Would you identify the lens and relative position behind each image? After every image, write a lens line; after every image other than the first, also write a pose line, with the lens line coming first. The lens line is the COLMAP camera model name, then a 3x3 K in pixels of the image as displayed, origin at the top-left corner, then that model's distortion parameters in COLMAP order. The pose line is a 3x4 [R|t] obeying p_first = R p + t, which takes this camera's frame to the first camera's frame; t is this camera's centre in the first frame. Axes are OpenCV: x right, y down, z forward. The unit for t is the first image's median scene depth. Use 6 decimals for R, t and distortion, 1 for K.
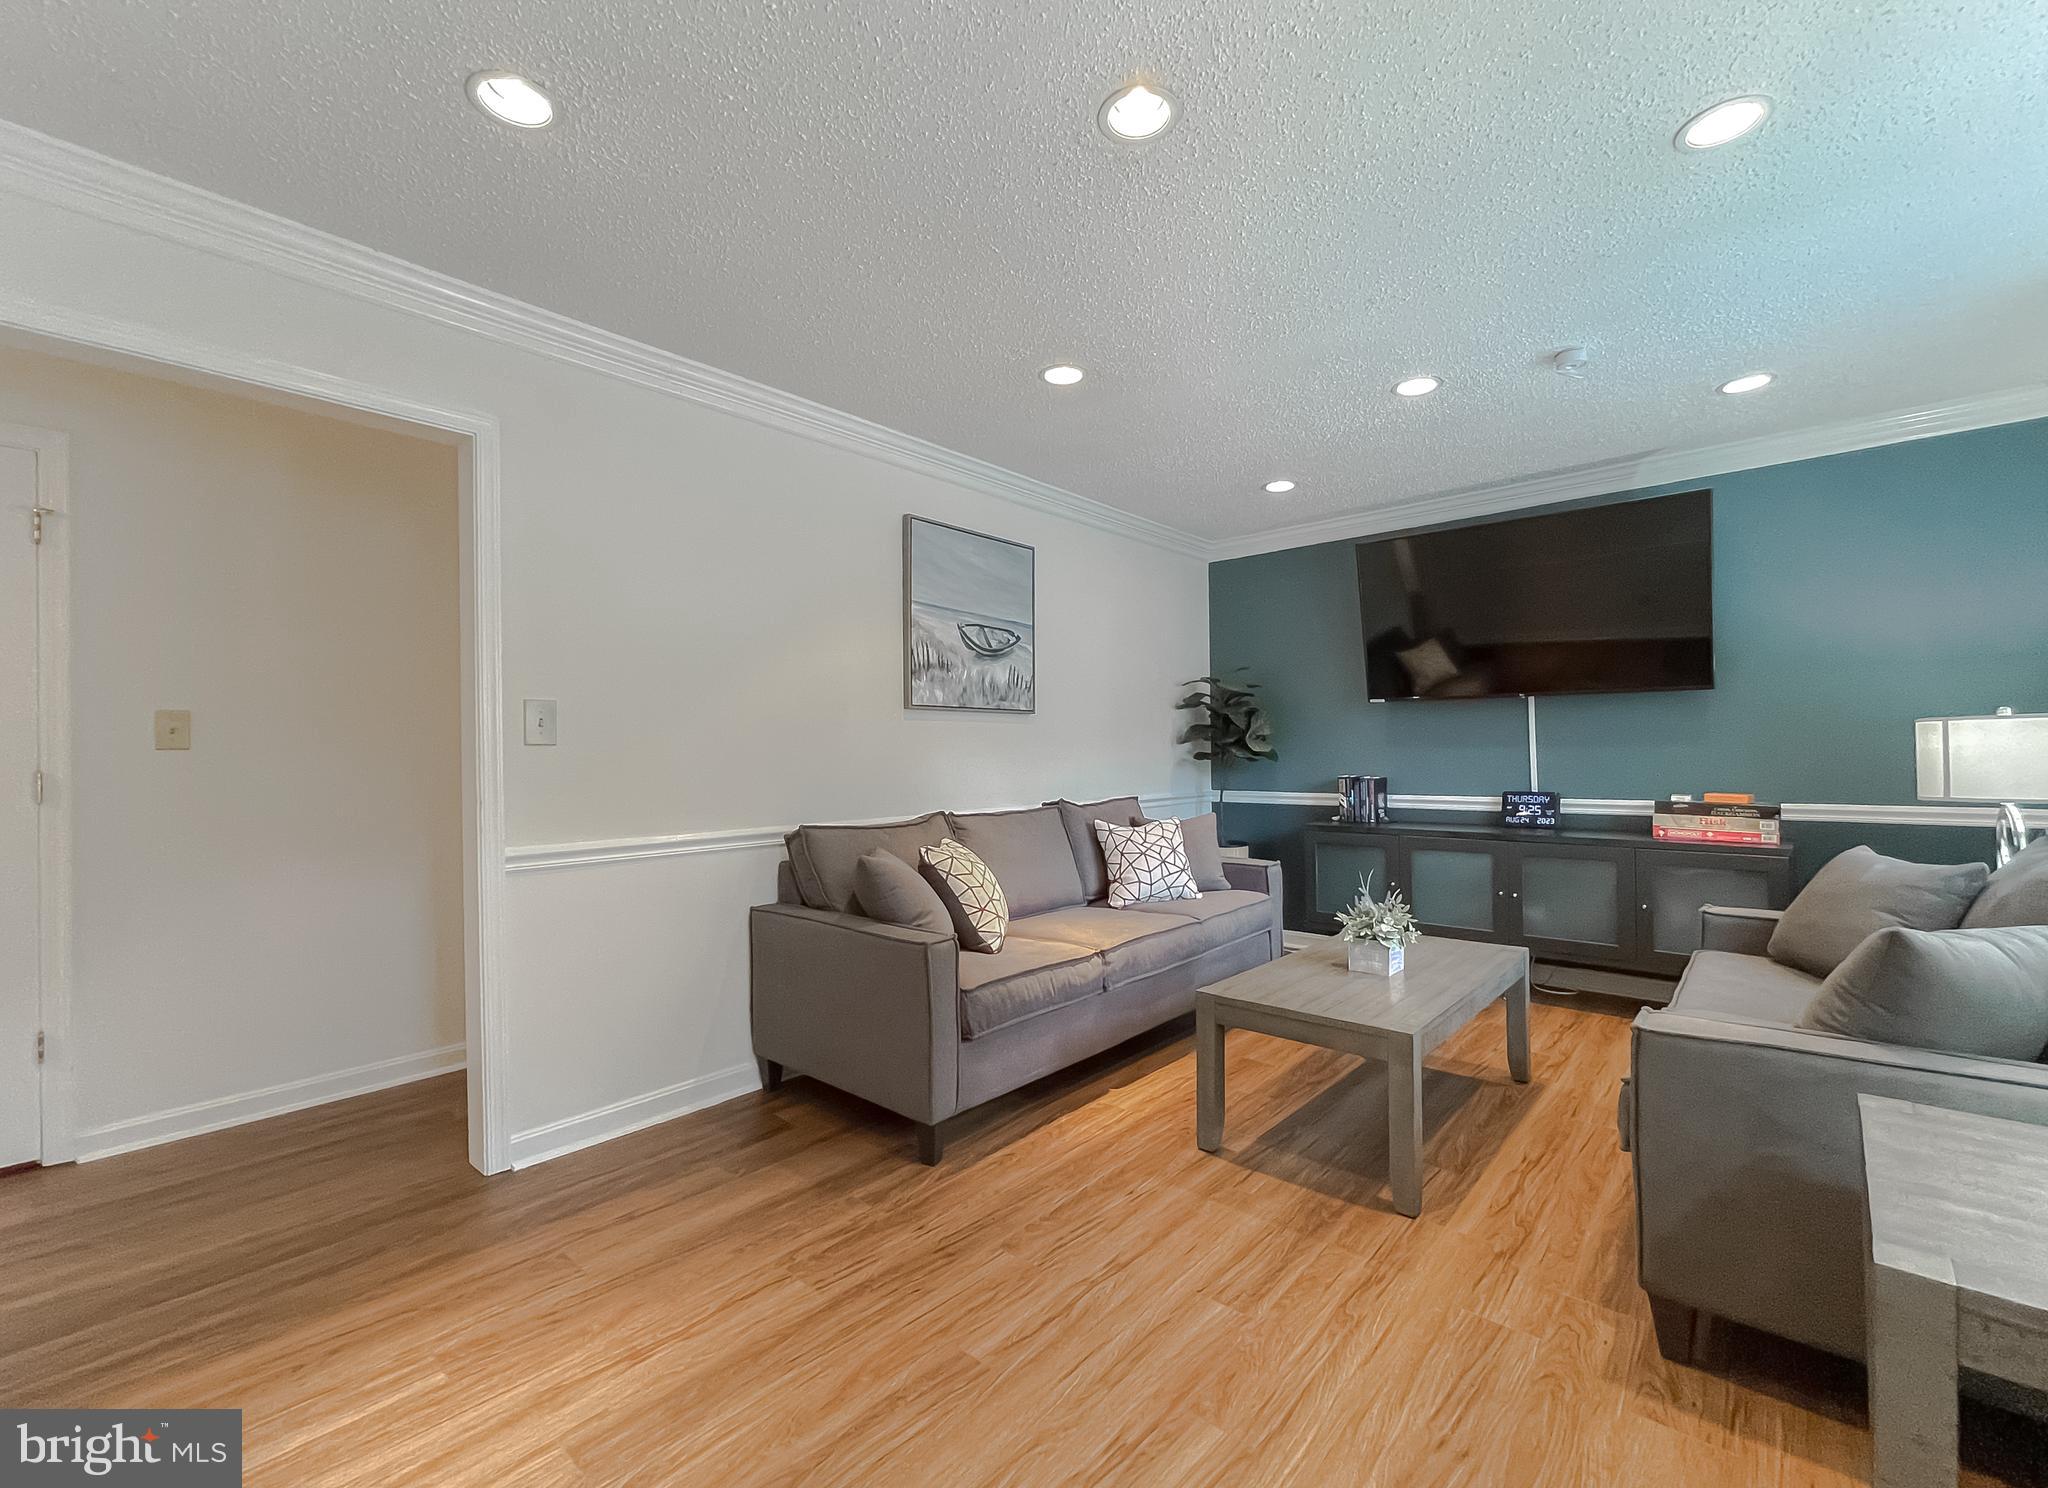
lens RADIAL K [[873.6, 0, 1009.2], [0, 873.6, 745.7], [0, 0, 1]] dist [-0.007727, 0.002455]
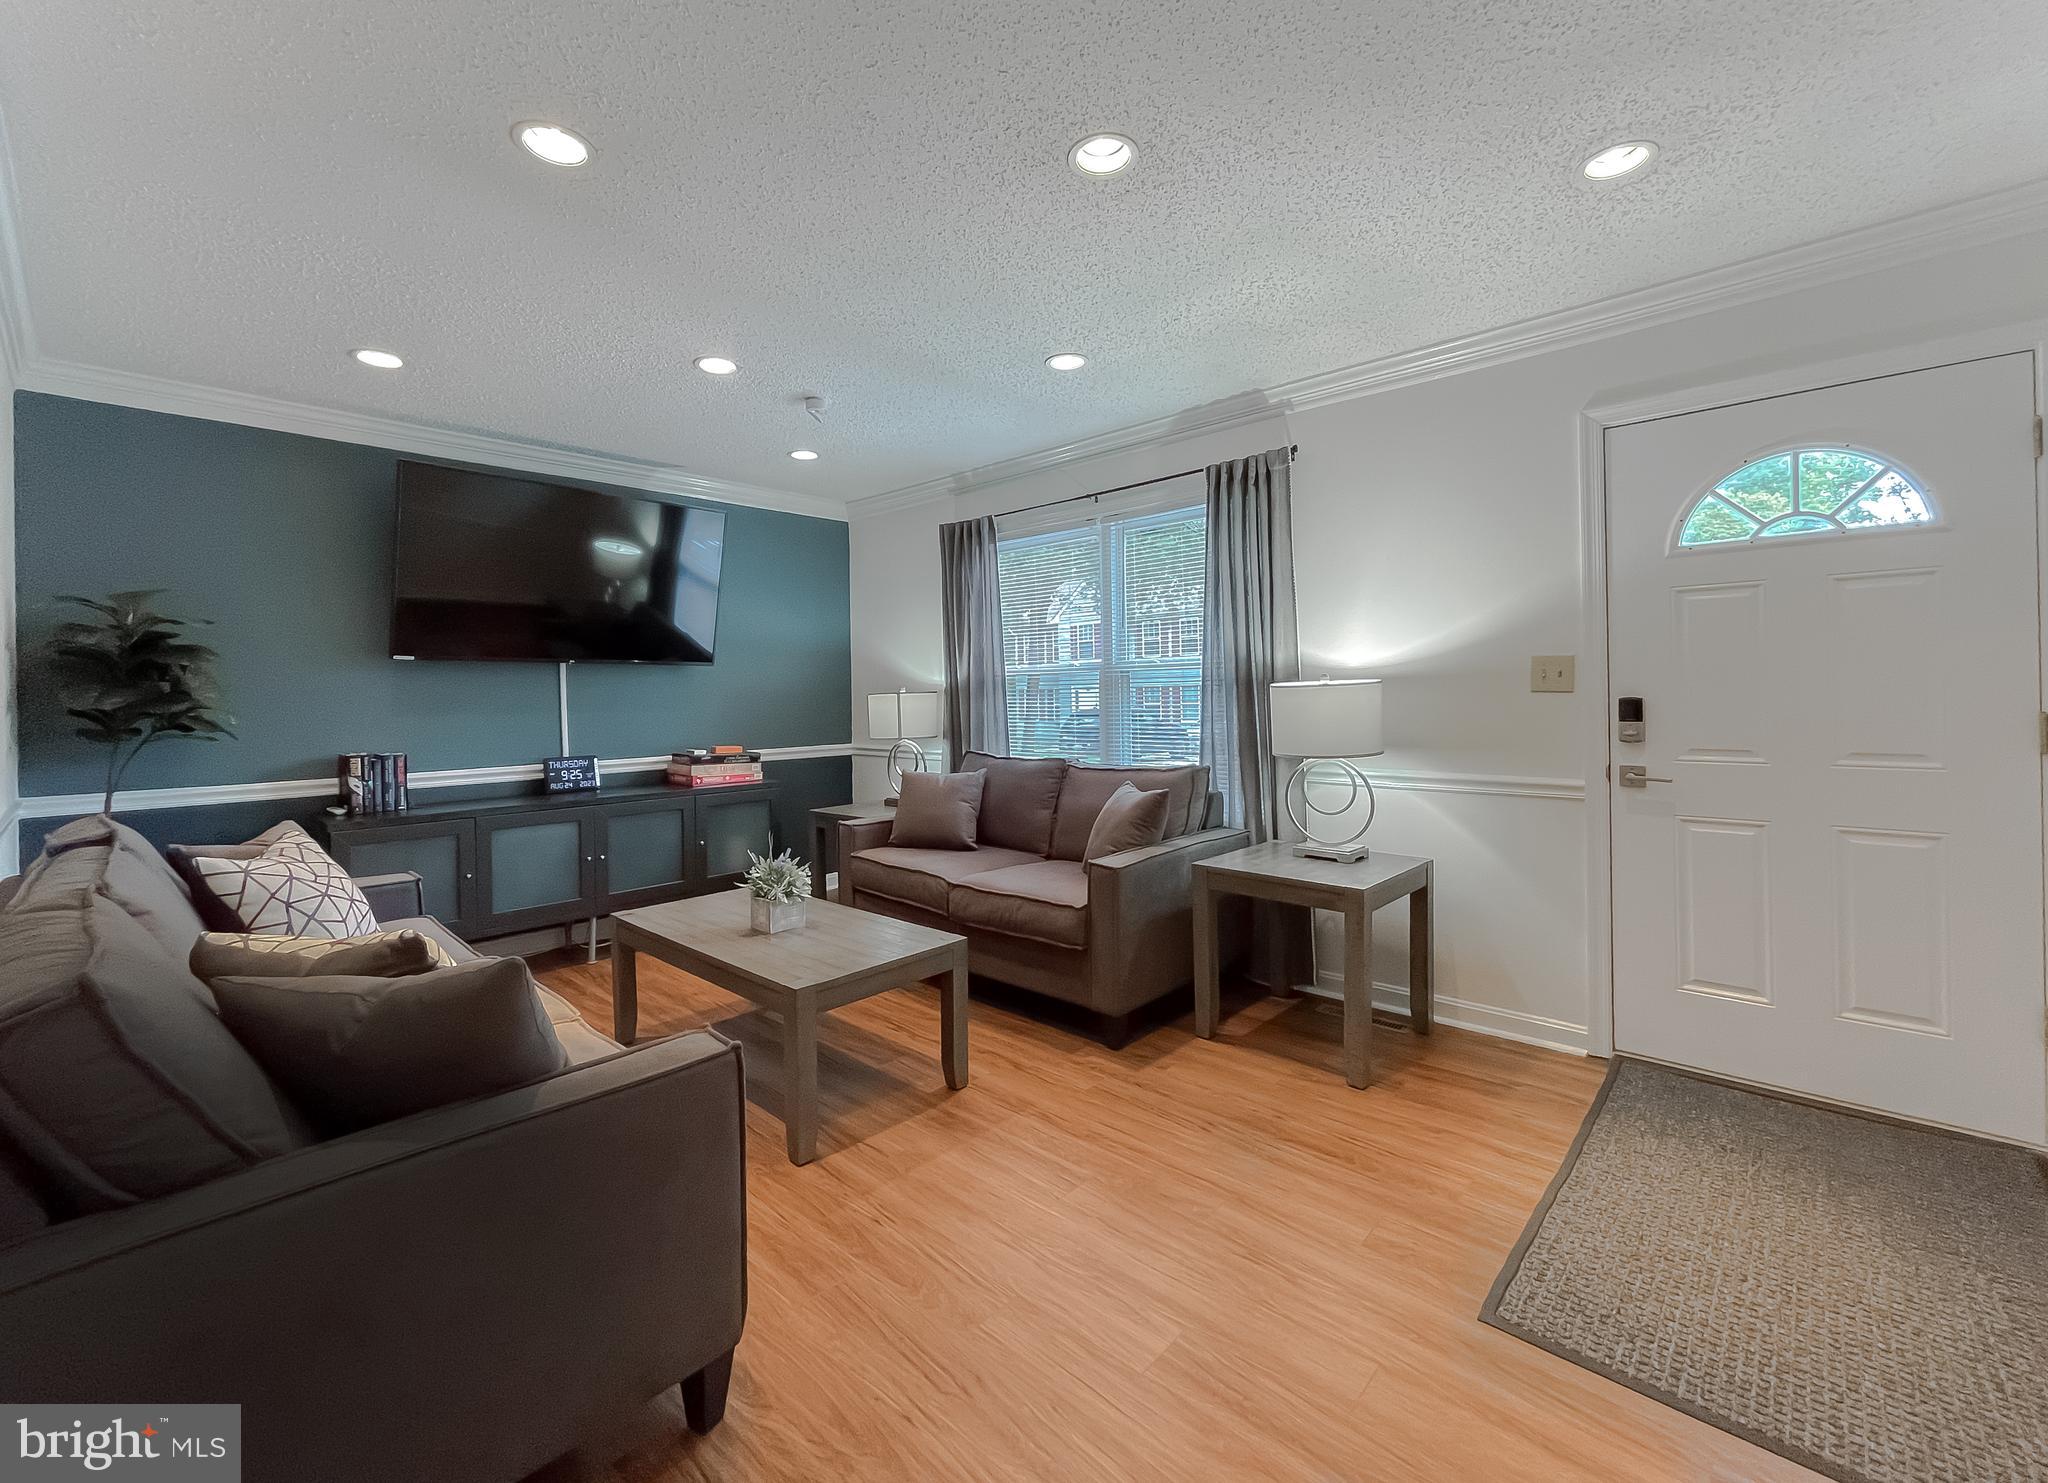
lens RADIAL K [[873.6, 0, 1022.3], [0, 873.6, 686.7], [0, 0, 1]] dist [-0.007727, 0.002455]
pose [[0.002373, 0.016644, 0.999859, -0.545540], [0.009618, 0.999815, -0.016667, -0.008578], [-0.999951, 0.009657, 0.002212, 0.614544]]
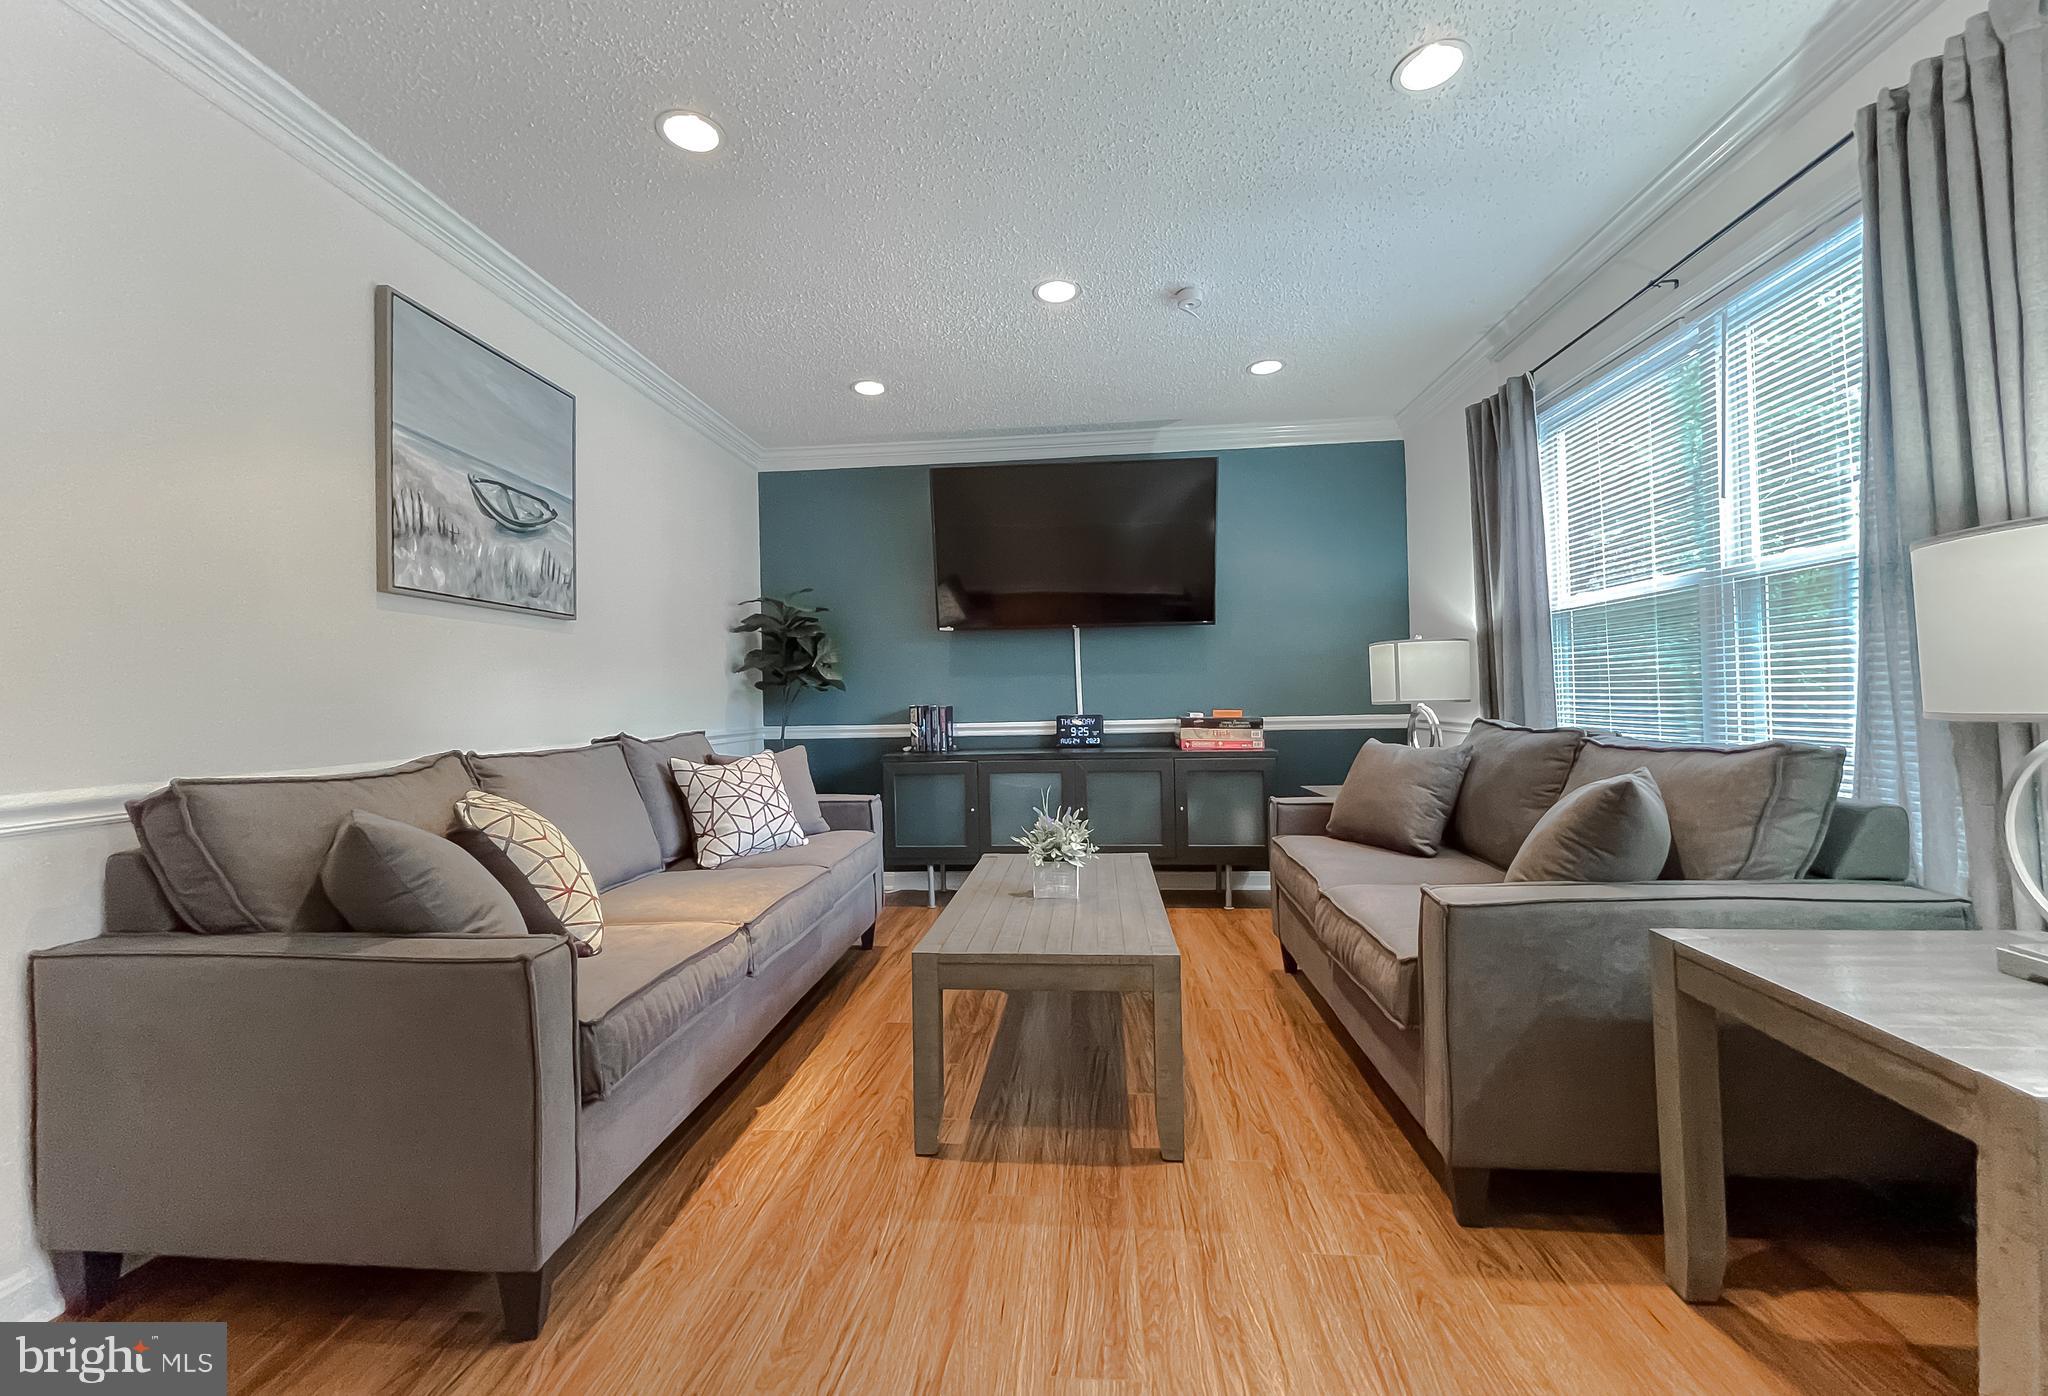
lens RADIAL K [[837.8, 0, 1017.4], [0, 837.8, 689.8], [0, 0, 1]] dist [-0.004226, 0.000089]
pose [[0.798201, 0.001233, 0.602390, -0.128349], [0.008050, 0.999887, -0.012712, 0.044464], [-0.602337, 0.014996, 0.798101, 0.271994]]
